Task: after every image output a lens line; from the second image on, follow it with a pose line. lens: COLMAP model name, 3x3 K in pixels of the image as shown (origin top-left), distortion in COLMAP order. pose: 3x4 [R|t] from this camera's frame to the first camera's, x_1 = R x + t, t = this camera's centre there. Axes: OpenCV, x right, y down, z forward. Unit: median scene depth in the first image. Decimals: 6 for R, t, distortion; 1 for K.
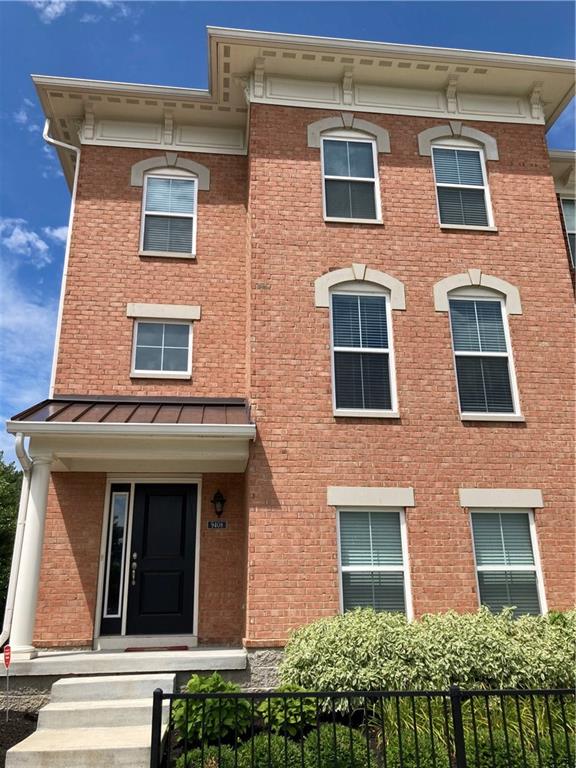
lens RADIAL K [[621.8, 0, 288.0], [0, 621.8, 384.0], [0, 0, 1]] dist [0.009127, -0.000649]
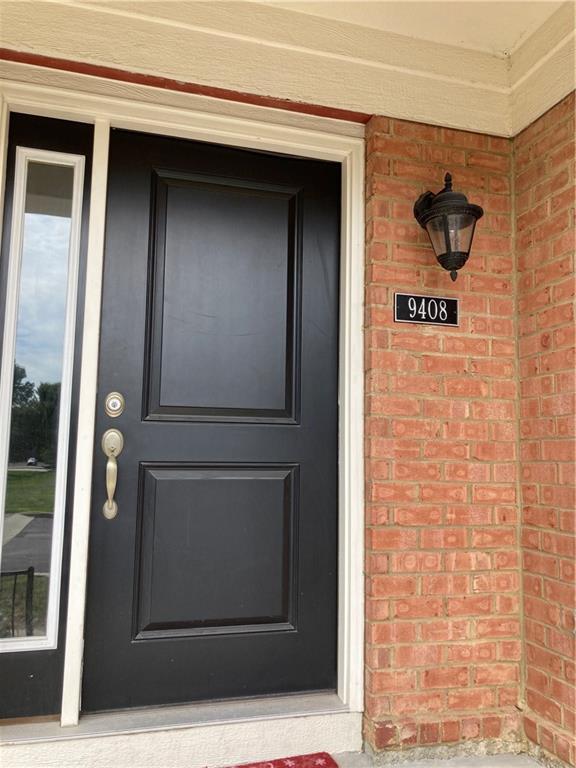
lens RADIAL K [[622.4, 0, 289.3], [0, 622.4, 379.6], [0, 0, 1]] dist [0.011461, -0.005465]
pose [[0.987258, 0.051975, 0.150398, -0.210164], [-0.082080, 0.976046, 0.201489, 0.205474], [-0.136323, -0.211266, 0.967875, 0.735090]]
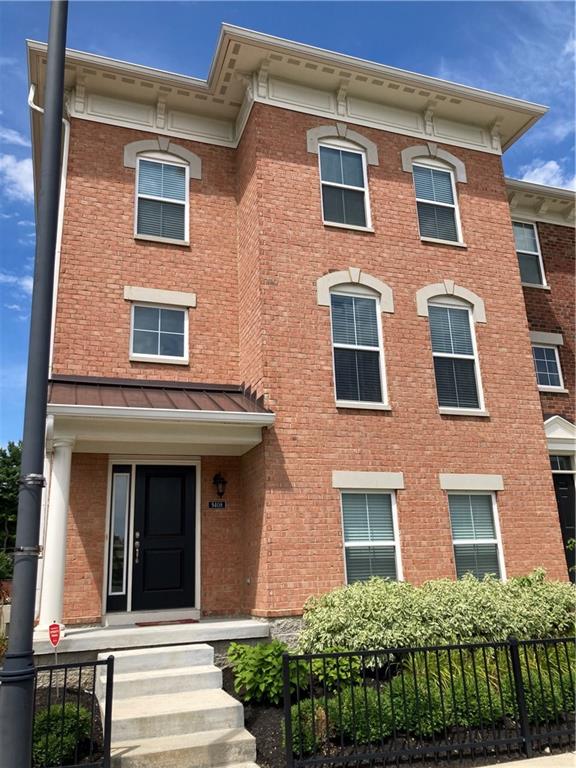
lens RADIAL K [[622.4, 0, 289.3], [0, 622.4, 379.6], [0, 0, 1]] dist [0.011461, -0.005465]
pose [[0.974915, 0.041902, 0.218597, -0.232454], [-0.049096, 0.998413, 0.027582, -0.021424], [-0.217094, -0.037622, 0.975425, -0.051184]]
